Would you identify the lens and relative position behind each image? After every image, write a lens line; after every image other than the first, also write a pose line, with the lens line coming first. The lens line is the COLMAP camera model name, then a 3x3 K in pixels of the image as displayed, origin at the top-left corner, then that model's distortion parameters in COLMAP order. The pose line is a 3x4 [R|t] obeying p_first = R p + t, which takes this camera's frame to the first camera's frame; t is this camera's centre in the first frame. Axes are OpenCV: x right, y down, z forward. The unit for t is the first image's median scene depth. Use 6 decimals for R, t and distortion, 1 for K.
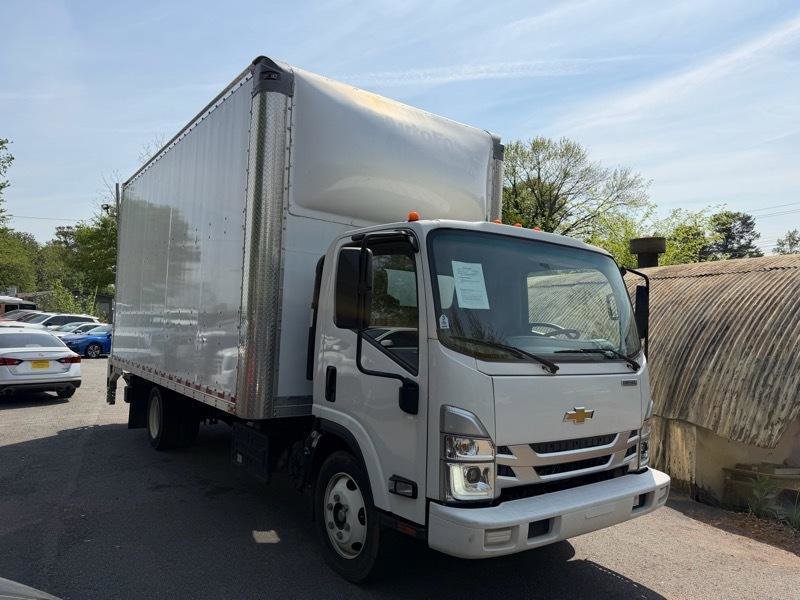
lens RADIAL K [[561.1, 0, 399.5], [0, 561.1, 304.9], [0, 0, 1]] dist [0.064777, -0.073138]
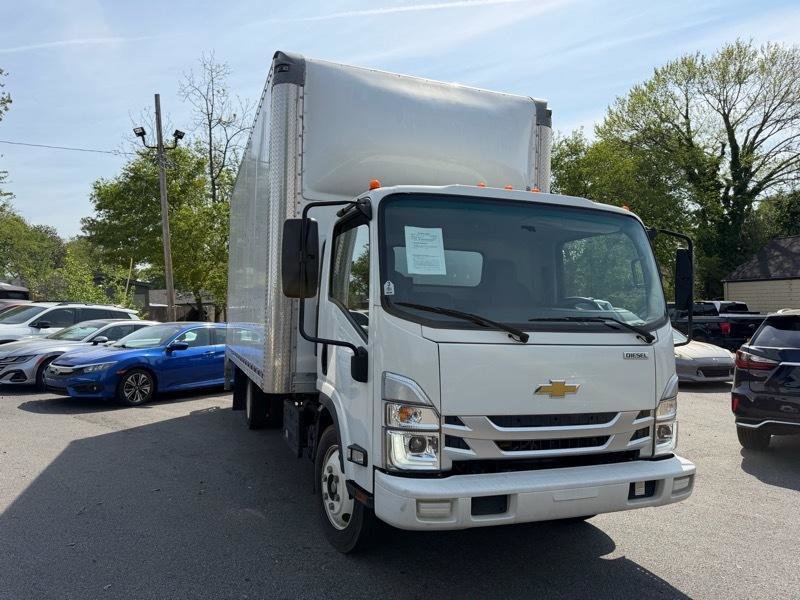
lens RADIAL K [[561.1, 0, 393.1], [0, 561.1, 306.2], [0, 0, 1]] dist [0.064777, -0.073138]
pose [[0.959666, -0.026958, -0.279848, 0.309322], [0.027365, 0.999622, -0.002451, 0.055665], [0.279808, -0.005306, 0.960041, 0.055051]]
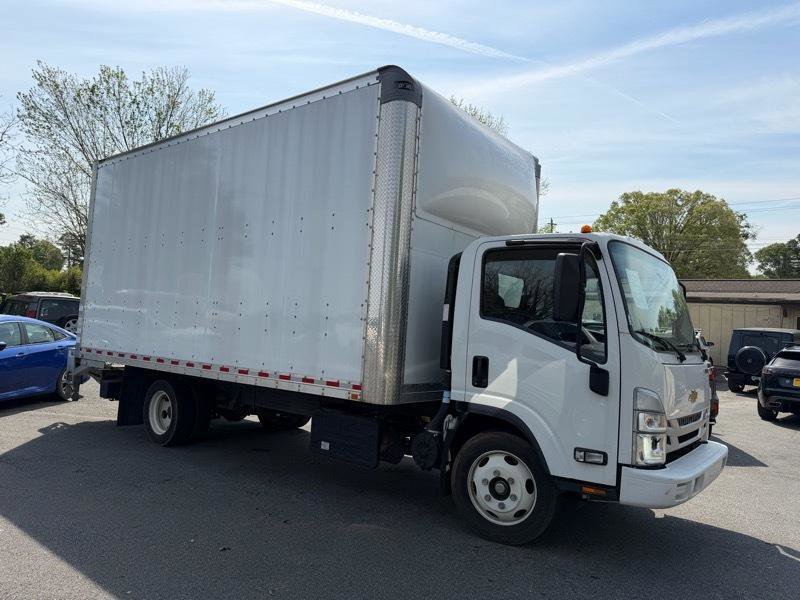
lens RADIAL K [[561.1, 0, 398.3], [0, 561.1, 305.1], [0, 0, 1]] dist [0.064777, -0.073138]
pose [[0.966143, 0.030959, 0.256142, -0.617595], [-0.031560, 0.999500, -0.001767, 0.015927], [-0.256068, -0.006377, 0.966638, -0.044384]]
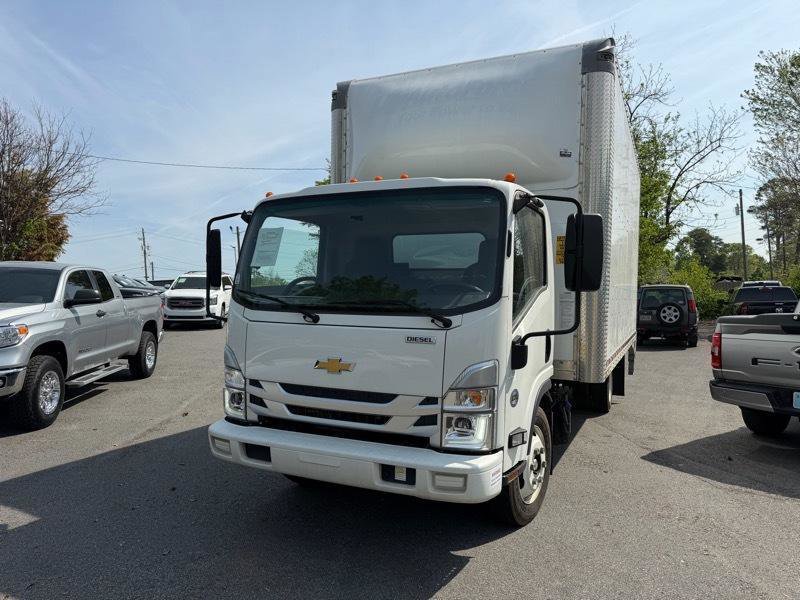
lens RADIAL K [[561.1, 0, 400.5], [0, 561.1, 304.5], [0, 0, 1]] dist [0.064777, -0.073138]
pose [[0.481819, -0.015904, -0.876126, 1.192571], [0.038349, 0.999260, 0.002950, 0.085636], [0.875431, -0.035020, 0.482072, 0.604981]]
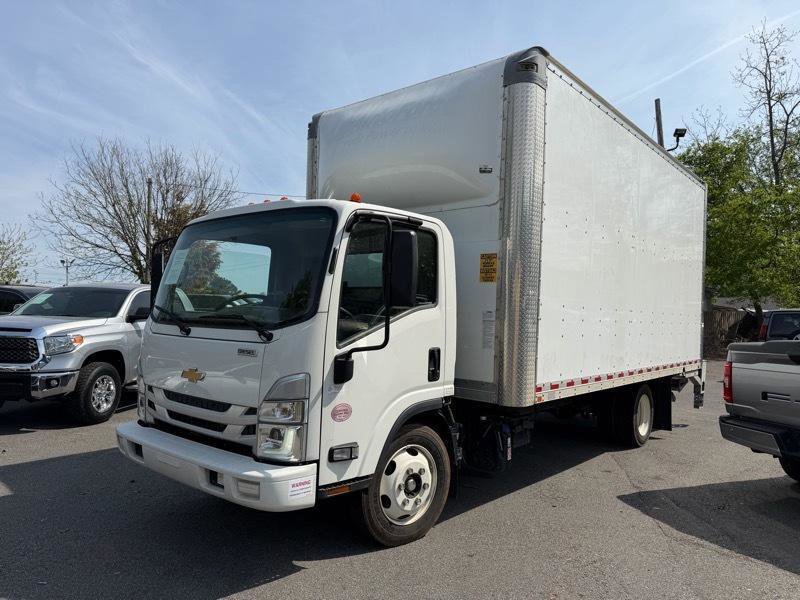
lens RADIAL K [[561.1, 0, 402.2], [0, 561.1, 307.0], [0, 0, 1]] dist [0.064777, -0.073138]
pose [[0.239727, -0.044007, -0.969842, 1.408021], [0.020072, 0.998983, -0.040368, 0.113038], [0.970633, -0.009789, 0.240366, 1.084771]]
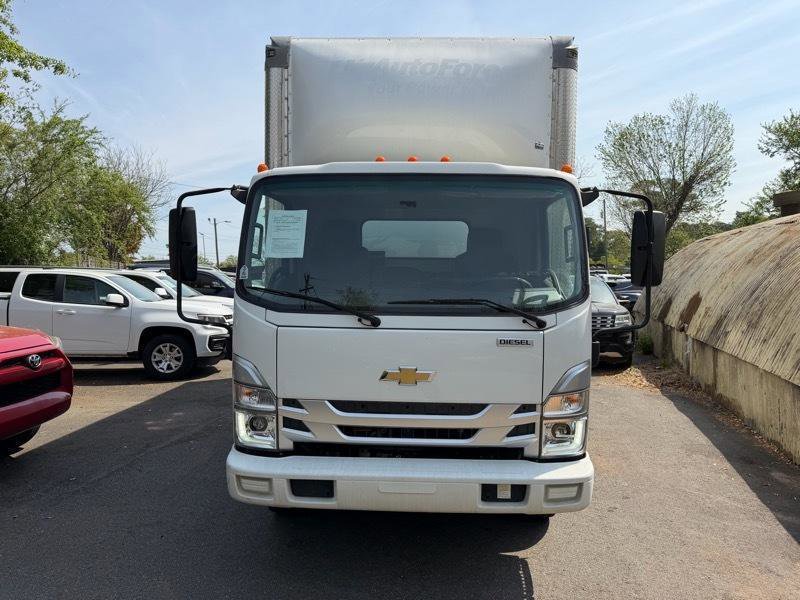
lens RADIAL K [[561.1, 0, 399.7], [0, 561.1, 297.1], [0, 0, 1]] dist [0.064777, -0.073138]
pose [[0.784828, -0.005045, -0.619693, 0.802670], [0.043817, 0.997916, 0.047369, 0.033509], [0.618163, -0.064330, 0.783413, 0.320552]]
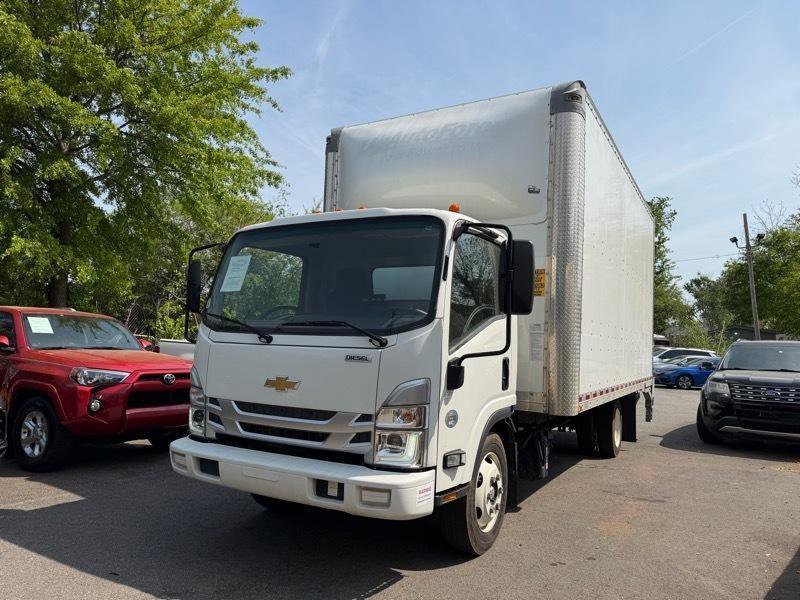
lens RADIAL K [[561.1, 0, 400.3], [0, 561.1, 304.9], [0, 0, 1]] dist [0.064777, -0.073138]
pose [[0.407451, -0.086244, -0.909145, 1.305278], [0.018658, 0.996109, -0.086132, 0.138597], [0.913036, 0.018131, 0.407475, 0.744565]]
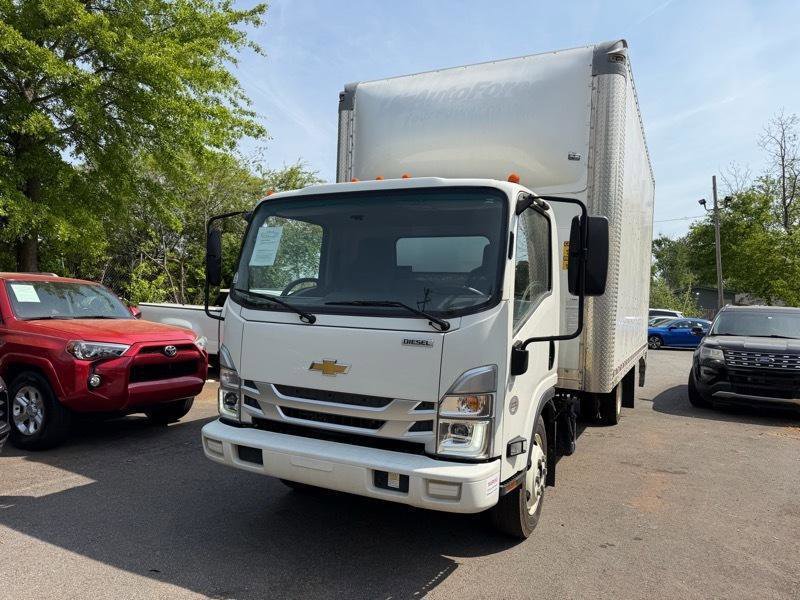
lens RADIAL K [[561.1, 0, 397.5], [0, 561.1, 303.5], [0, 0, 1]] dist [0.064777, -0.073138]
pose [[0.459267, -0.020076, -0.888072, 1.182057], [0.017971, 0.999750, -0.013307, 0.096246], [0.888117, -0.009848, 0.459513, 0.636106]]
